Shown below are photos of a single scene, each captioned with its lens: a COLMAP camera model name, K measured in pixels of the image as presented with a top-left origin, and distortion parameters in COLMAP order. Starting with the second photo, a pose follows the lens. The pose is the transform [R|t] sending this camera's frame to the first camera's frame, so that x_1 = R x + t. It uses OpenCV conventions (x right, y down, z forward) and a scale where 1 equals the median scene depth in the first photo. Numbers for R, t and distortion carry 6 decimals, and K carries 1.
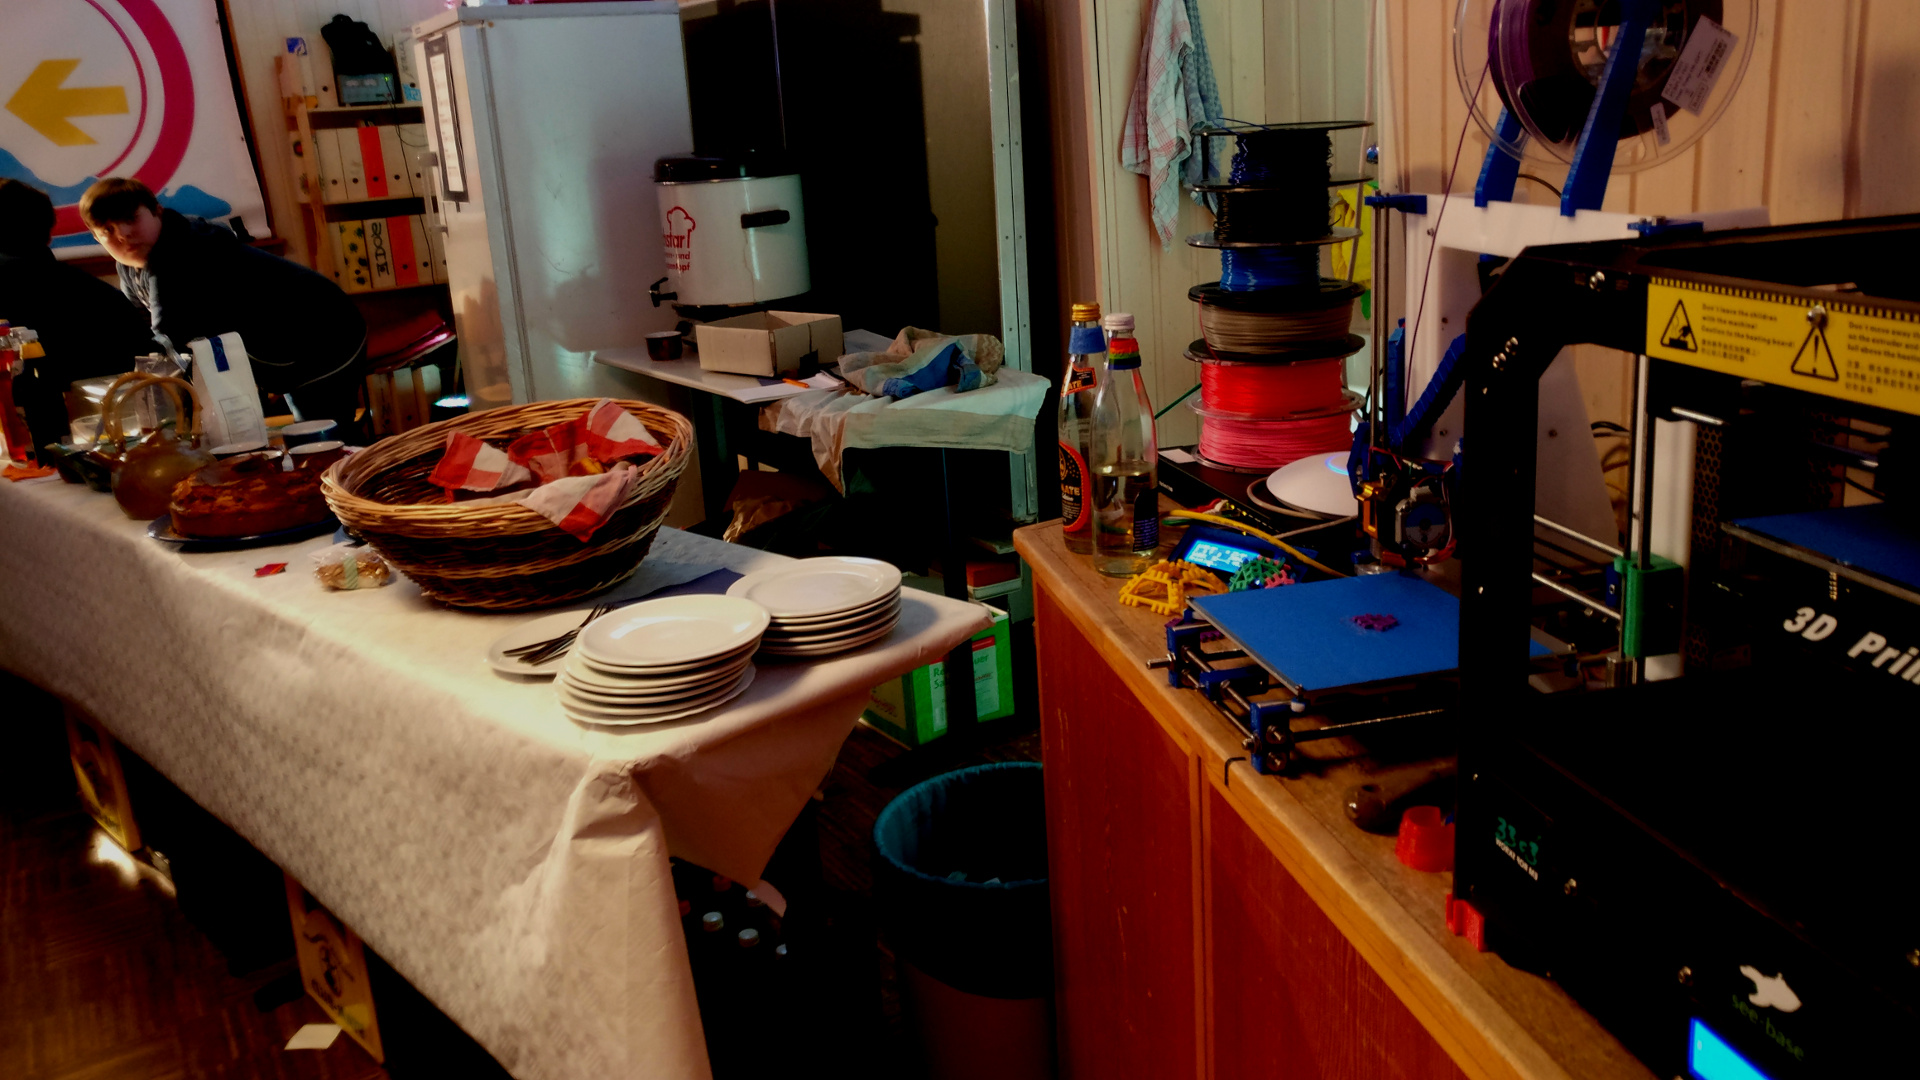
lens RADIAL K [[1548.0, 0, 971.8], [0, 1548.0, 497.3], [0, 0, 1]] dist [-0.007039, 0.082131]
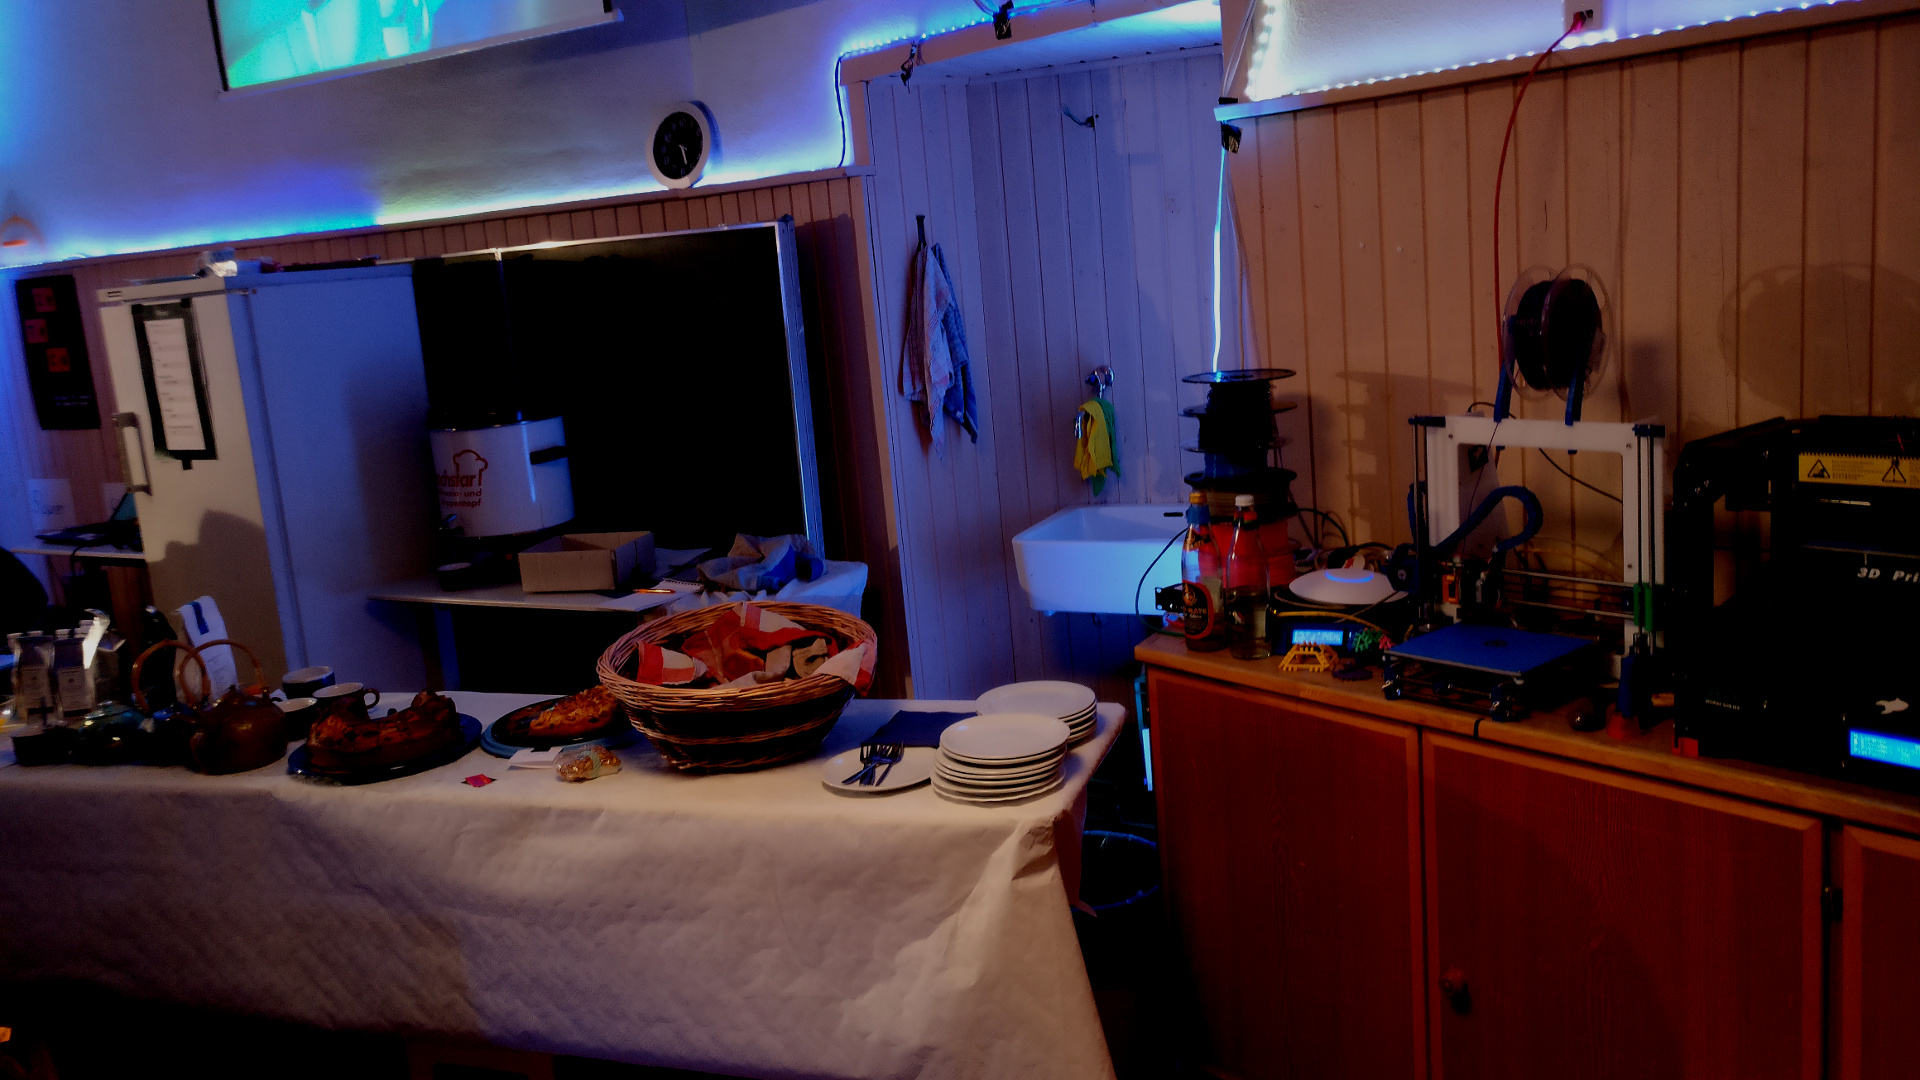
lens RADIAL K [[1548.0, 0, 971.8], [0, 1548.0, 497.3], [0, 0, 1]] dist [-0.007039, 0.082131]
pose [[0.887824, -0.083490, 0.452547, -0.776993], [0.138949, 0.986141, -0.090663, -0.007600], [-0.438705, 0.143374, 0.887120, -0.281877]]
